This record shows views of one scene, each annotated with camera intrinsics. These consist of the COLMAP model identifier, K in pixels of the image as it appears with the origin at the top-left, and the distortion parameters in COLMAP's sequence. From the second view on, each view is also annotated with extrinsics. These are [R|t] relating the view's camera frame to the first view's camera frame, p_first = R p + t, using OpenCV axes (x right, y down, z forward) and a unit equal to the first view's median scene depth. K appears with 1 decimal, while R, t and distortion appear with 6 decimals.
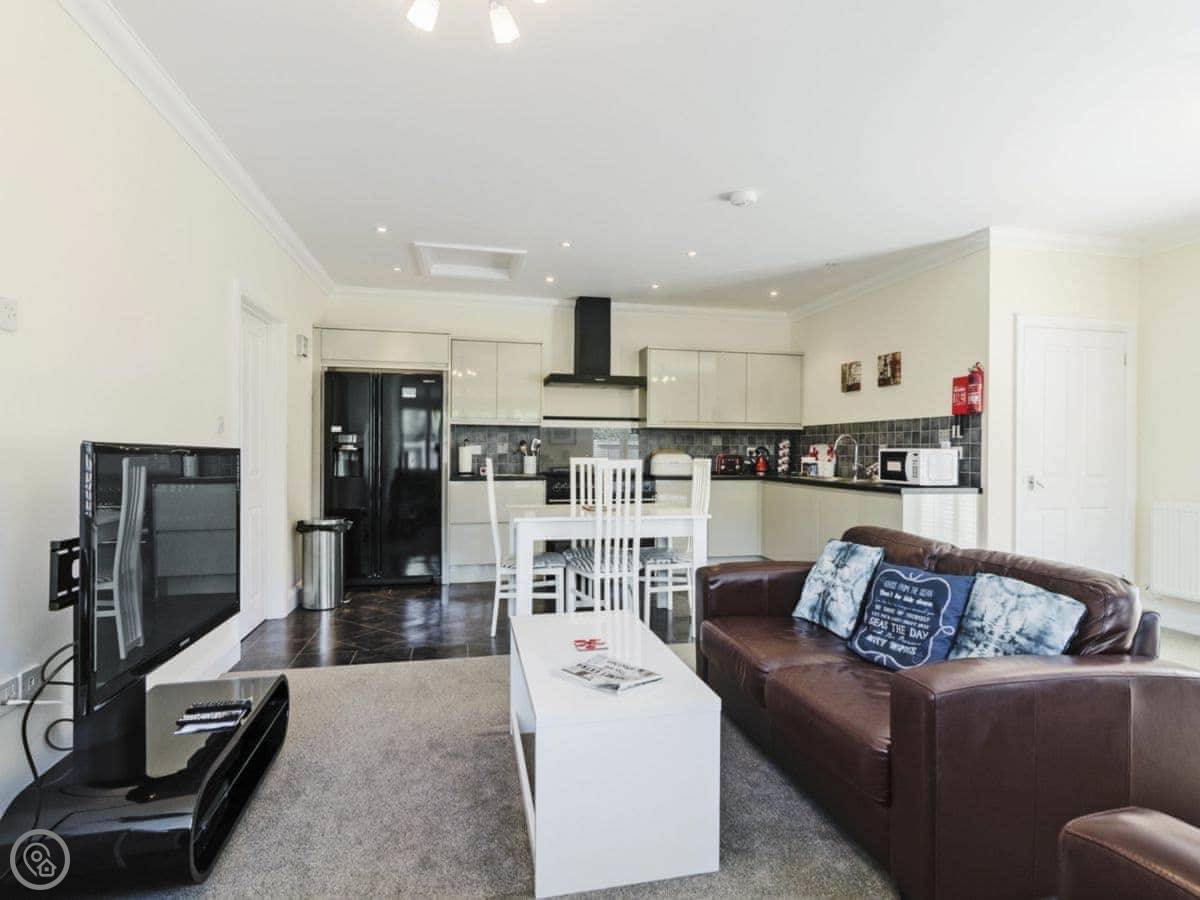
lens RADIAL K [[637.9, 0, 579.2], [0, 637.9, 453.0], [0, 0, 1]] dist [0.003097, 0.001018]
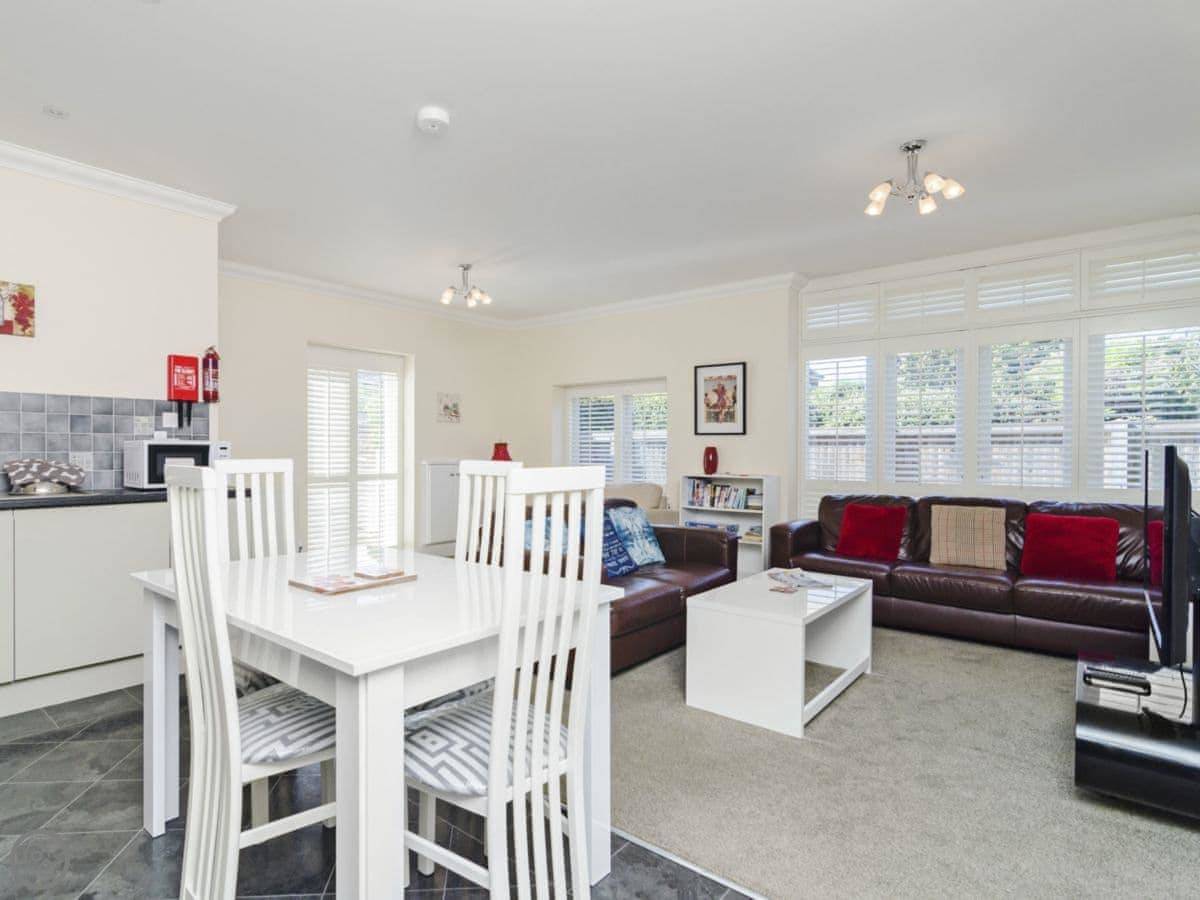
lens RADIAL K [[637.9, 0, 579.2], [0, 637.9, 453.0], [0, 0, 1]] dist [0.003097, 0.001018]
pose [[-0.645474, -0.010918, 0.763704, -0.309353], [-0.002025, 0.999919, 0.012583, -0.002301], [-0.763780, 0.006575, -0.645444, 0.927178]]
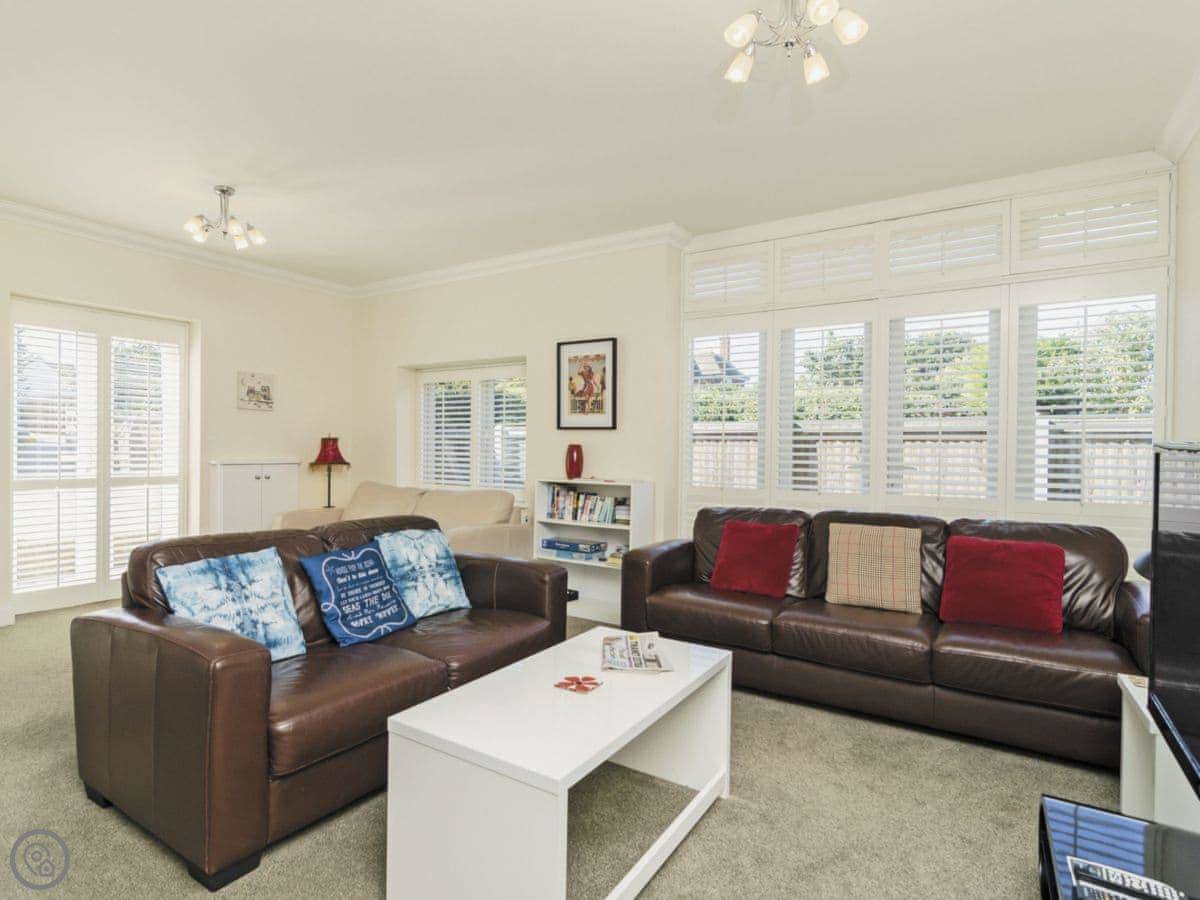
lens RADIAL K [[632.1, 0, 599.7], [0, 632.1, 452.7], [0, 0, 1]] dist [0.001138, -0.000058]
pose [[-0.737992, -0.017700, 0.674578, -0.226324], [-0.010738, 0.999837, 0.014487, -0.000939], [-0.674724, 0.003448, -0.738062, 0.663887]]
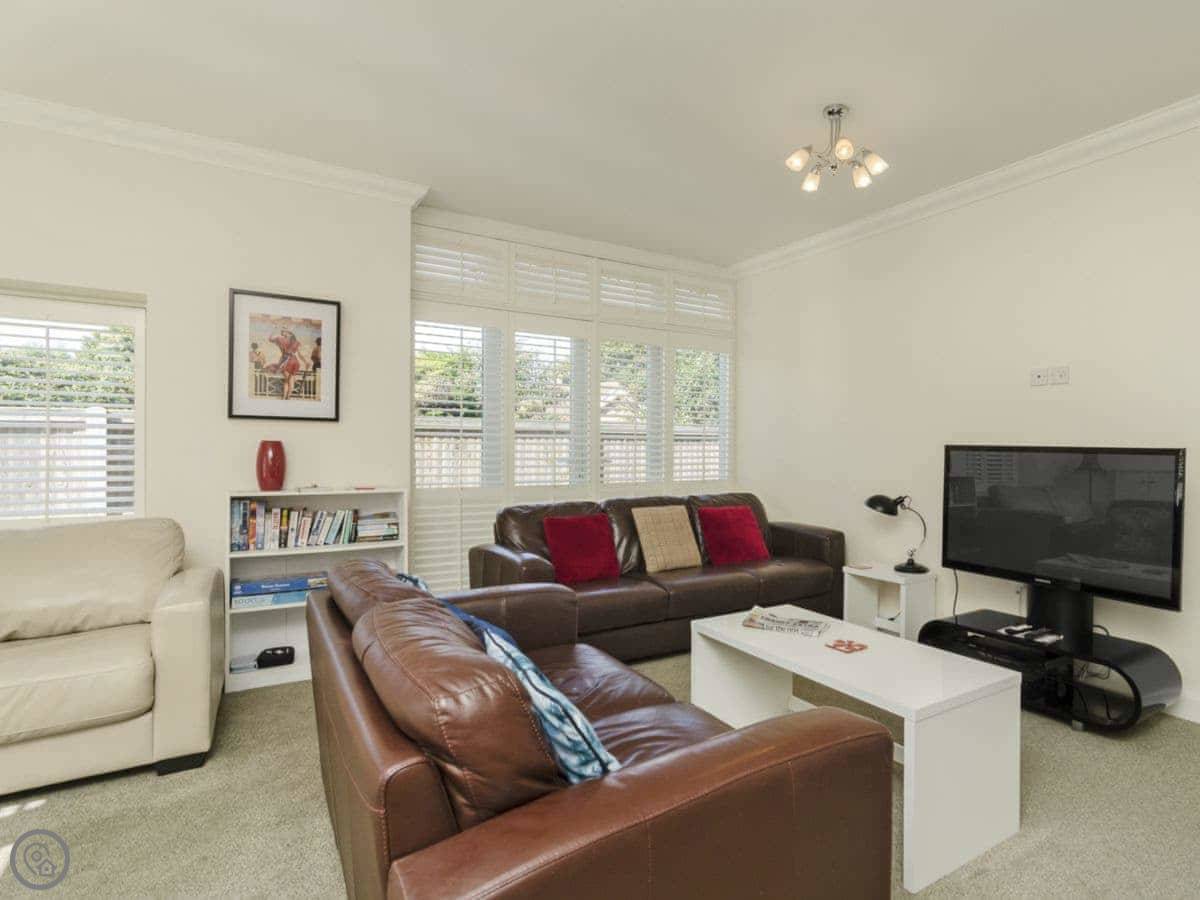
lens RADIAL K [[637.8, 0, 637.9], [0, 637.8, 450.8], [0, 0, 1]] dist [-0.000836, -0.000375]
pose [[-0.924397, -0.008205, -0.381343, 0.282900], [-0.012172, 0.999894, 0.007993, 0.000874], [0.381237, 0.012031, -0.924399, 0.746515]]
